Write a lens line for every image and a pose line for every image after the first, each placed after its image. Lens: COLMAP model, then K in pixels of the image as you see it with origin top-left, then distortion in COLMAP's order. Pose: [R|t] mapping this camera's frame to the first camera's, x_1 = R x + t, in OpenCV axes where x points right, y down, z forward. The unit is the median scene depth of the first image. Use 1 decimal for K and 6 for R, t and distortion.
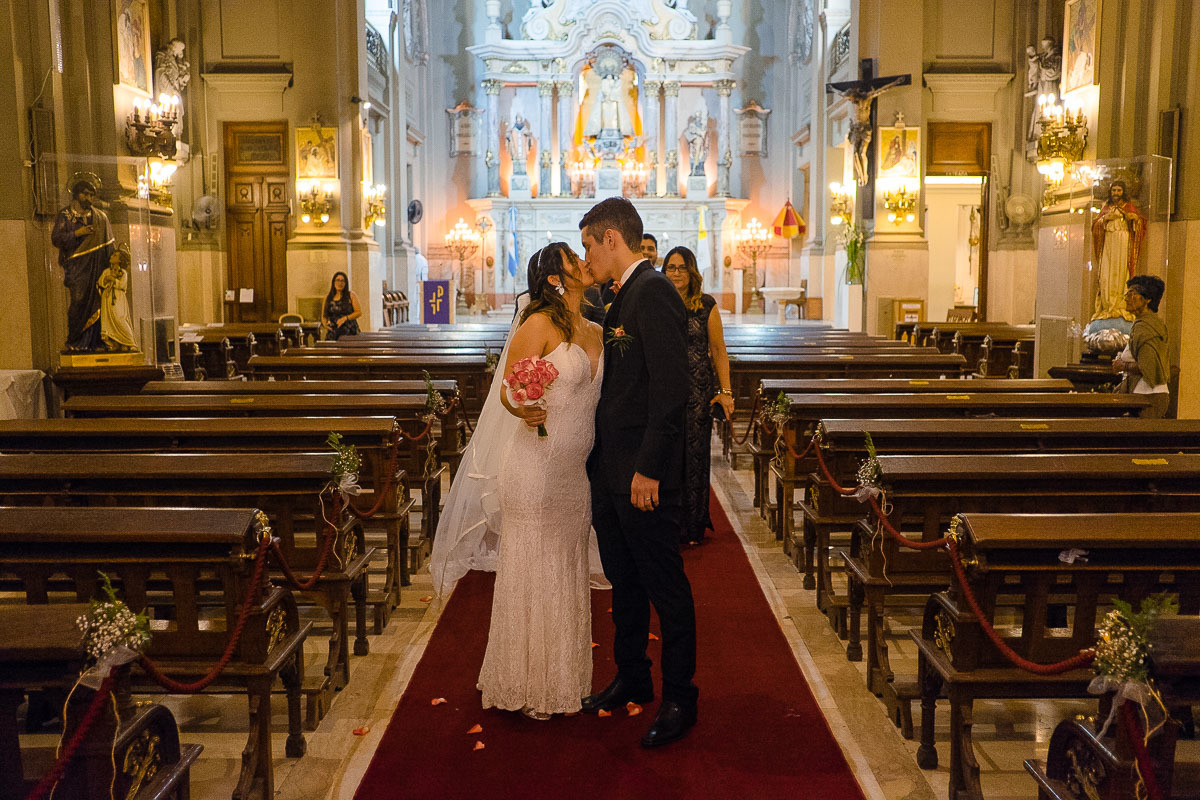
lens RADIAL K [[1146.1, 0, 613.6], [0, 1146.1, 398.9], [0, 0, 1]] dist [-0.077081, 0.179050]
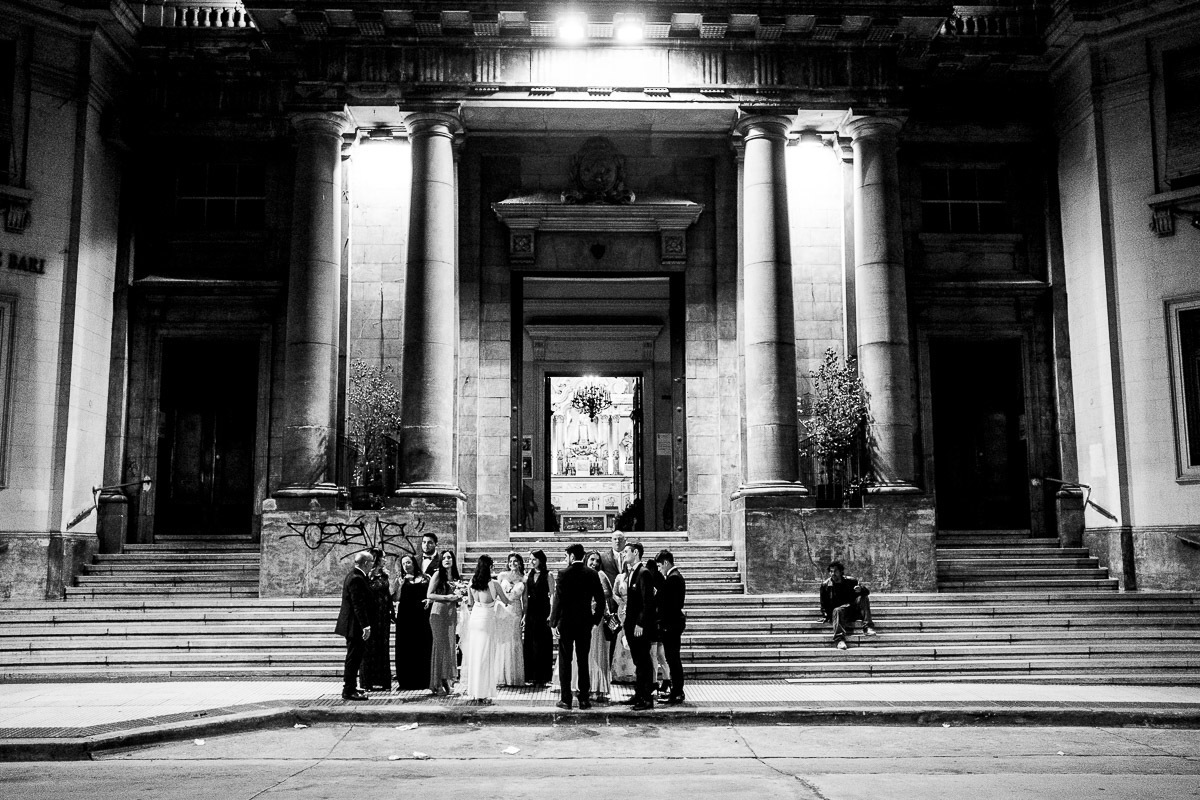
lens RADIAL K [[1158.4, 0, 610.4], [0, 1158.4, 399.5], [0, 0, 1]] dist [0.013962, 0.014604]
pose [[0.998805, 0.001009, 0.048852, -0.052961], [0.010877, 0.970114, -0.242408, 0.169568], [-0.047637, 0.242649, 0.968944, -0.898537]]
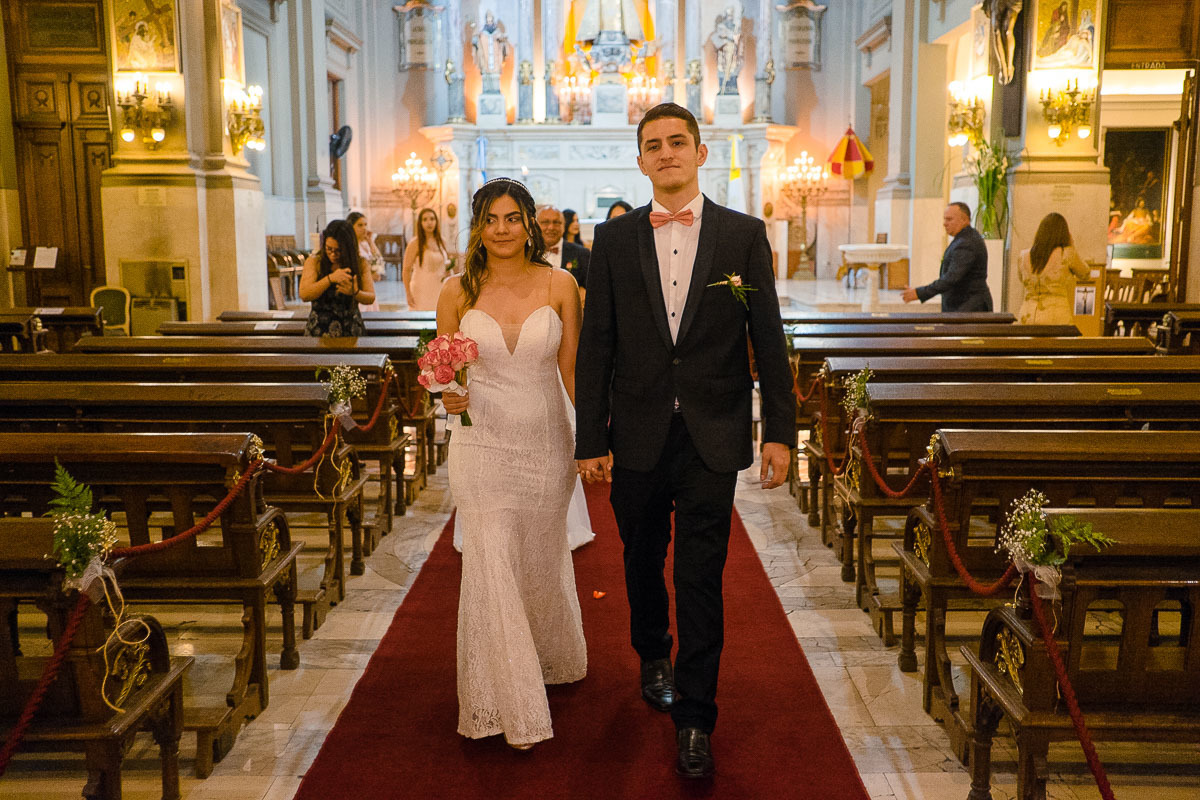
lens RADIAL K [[1146.1, 0, 613.6], [0, 1146.1, 398.9], [0, 0, 1]] dist [-0.077081, 0.179050]
pose [[0.999983, -0.000686, -0.005724, 0.002378], [0.000896, 0.999328, 0.036634, -0.023902], [0.005695, -0.036638, 0.999312, 0.249231]]
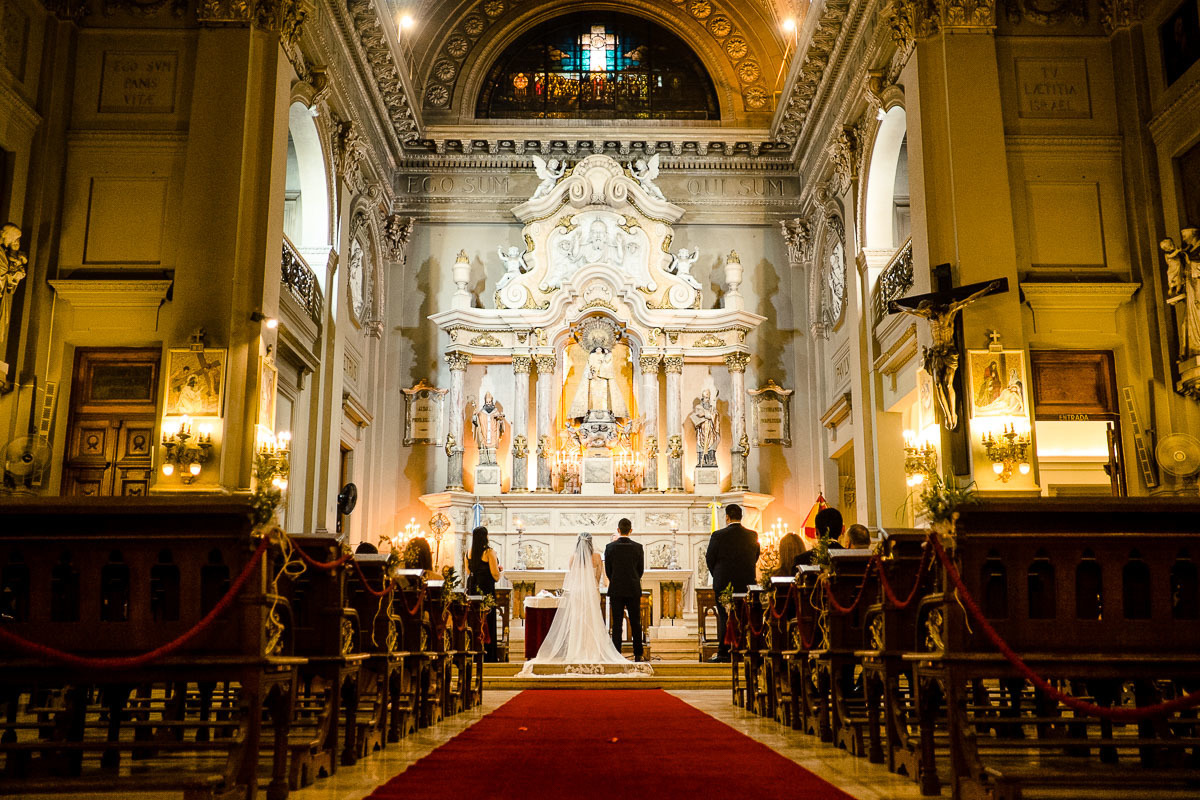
lens RADIAL K [[1146.1, 0, 613.6], [0, 1146.1, 398.9], [0, 0, 1]] dist [-0.077081, 0.179050]
pose [[0.999936, 0.000955, 0.011240, -0.002150], [0.002630, 0.949210, -0.314634, 0.014779], [-0.010970, 0.314643, 0.949147, 0.217011]]
